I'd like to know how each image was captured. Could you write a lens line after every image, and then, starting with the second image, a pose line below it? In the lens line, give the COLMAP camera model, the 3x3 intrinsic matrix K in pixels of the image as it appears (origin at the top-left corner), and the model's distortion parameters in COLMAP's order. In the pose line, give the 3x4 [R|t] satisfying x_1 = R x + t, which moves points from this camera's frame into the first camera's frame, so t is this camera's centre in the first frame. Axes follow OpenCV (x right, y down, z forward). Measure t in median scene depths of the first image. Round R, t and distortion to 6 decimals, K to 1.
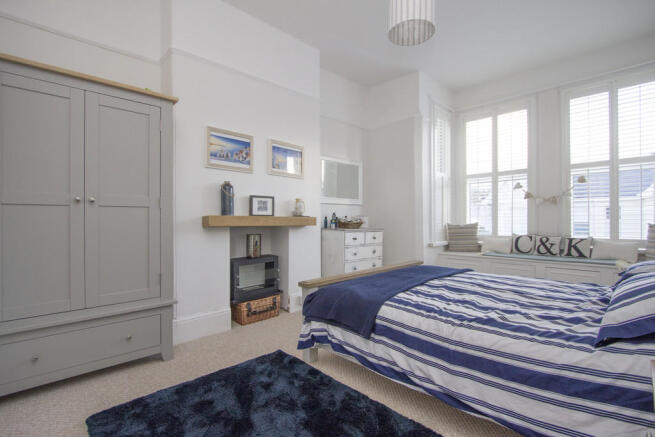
lens RADIAL K [[297.6, 0, 325.7], [0, 297.6, 222.6], [0, 0, 1]] dist [-0.017075, -0.000633]
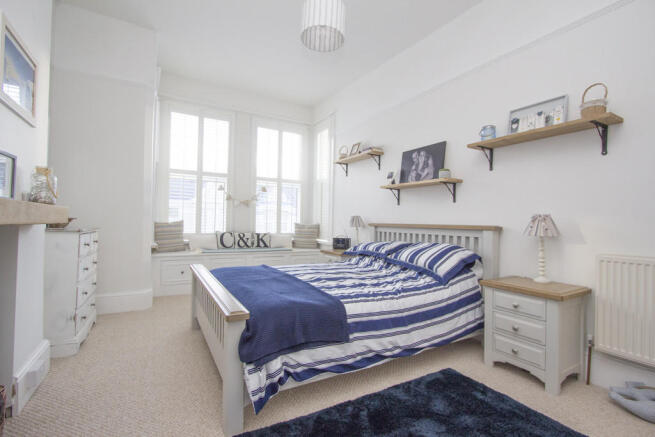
lens RADIAL K [[297.6, 0, 327.7], [0, 297.6, 219.6], [0, 0, 1]] dist [-0.017075, -0.000633]
pose [[0.257270, 0.013559, 0.966245, -0.355243], [-0.014313, 0.999845, -0.010220, 0.001106], [-0.966234, -0.011201, 0.257424, 0.354781]]
